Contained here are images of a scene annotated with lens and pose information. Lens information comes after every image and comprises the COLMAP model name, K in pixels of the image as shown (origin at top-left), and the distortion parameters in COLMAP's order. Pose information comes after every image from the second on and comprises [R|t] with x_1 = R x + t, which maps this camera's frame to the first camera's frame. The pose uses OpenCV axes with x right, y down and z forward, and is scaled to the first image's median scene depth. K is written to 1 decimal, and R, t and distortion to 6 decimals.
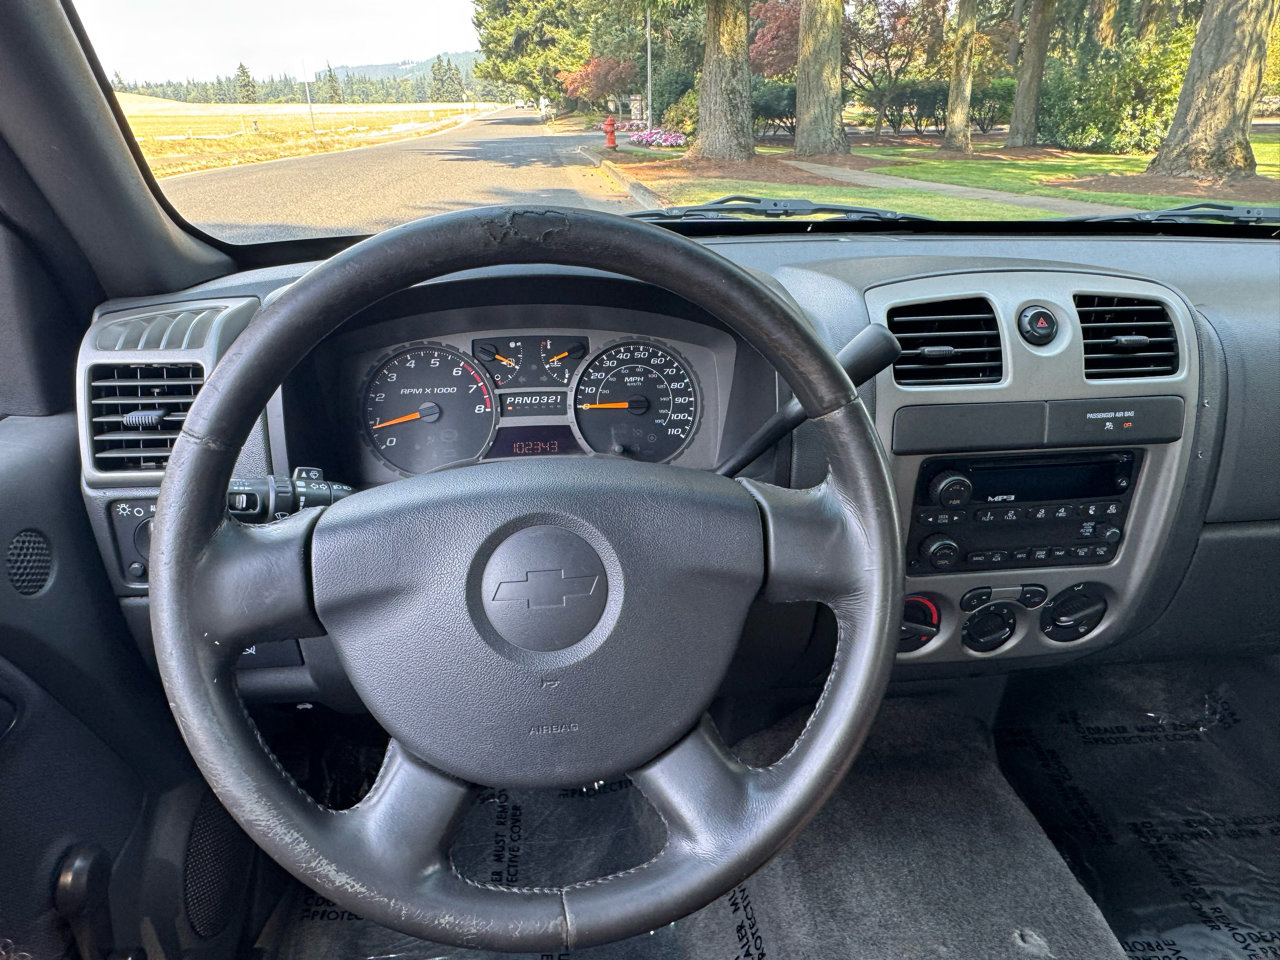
lens RADIAL K [[874.3, 0, 640.0], [0, 874.3, 480.0], [0, 0, 1]] dist [0.000378, 0.001827]
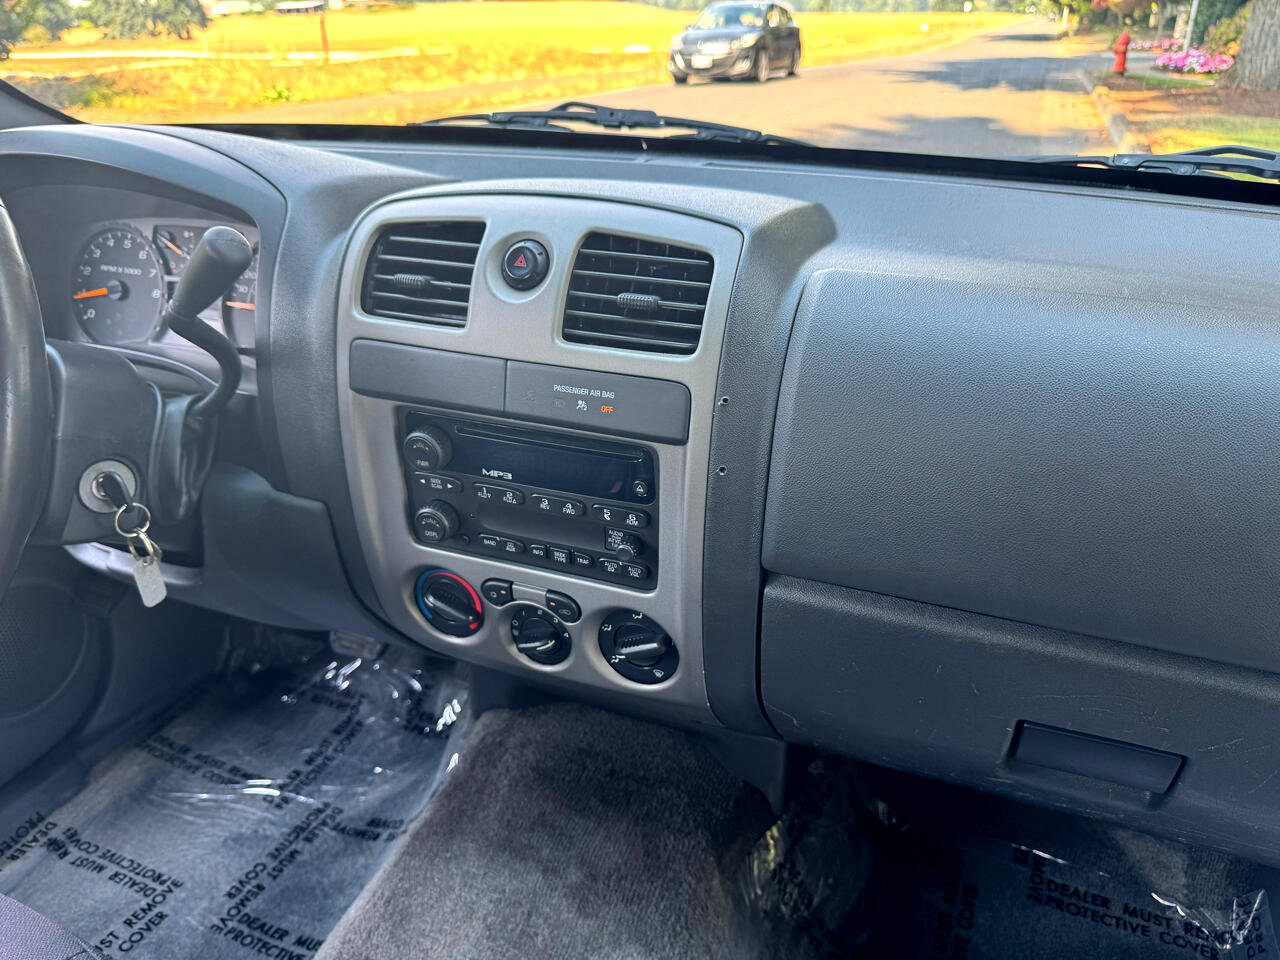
lens RADIAL K [[966.1, 0, 631.9], [0, 966.1, 506.4], [0, 0, 1]] dist [0.101509, -0.191177]
pose [[0.873212, 0.218063, -0.435831, 0.891888], [-0.191724, 0.975907, 0.104154, -0.066364], [0.448043, -0.007389, 0.893982, 0.225145]]
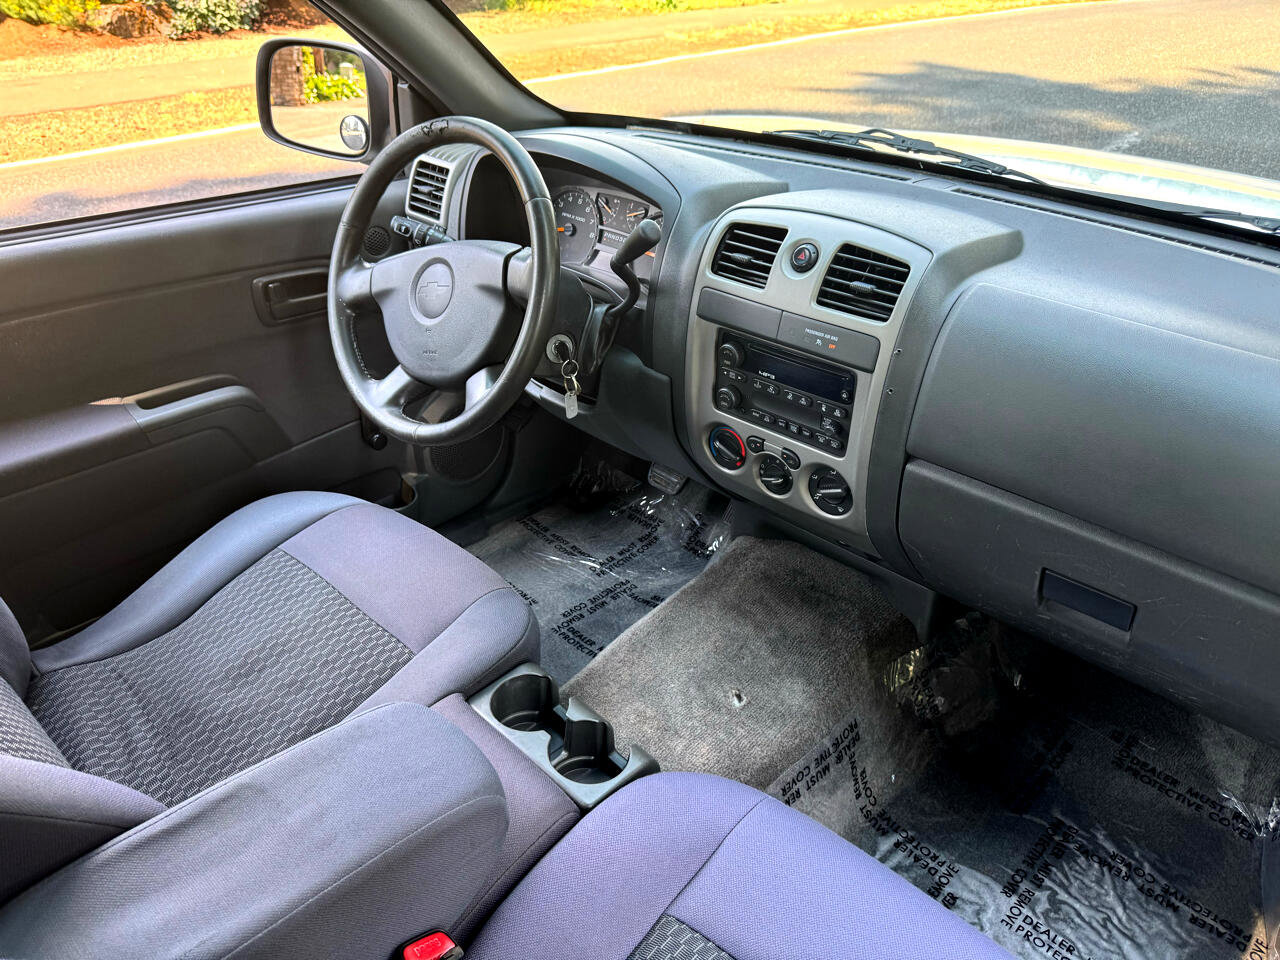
lens RADIAL K [[966.1, 0, 631.9], [0, 966.1, 506.4], [0, 0, 1]] dist [0.101509, -0.191177]
pose [[0.647109, 0.409379, -0.643164, 1.324933], [-0.318284, 0.911636, 0.260028, -0.120379], [0.692781, 0.036443, 0.720227, -0.283385]]
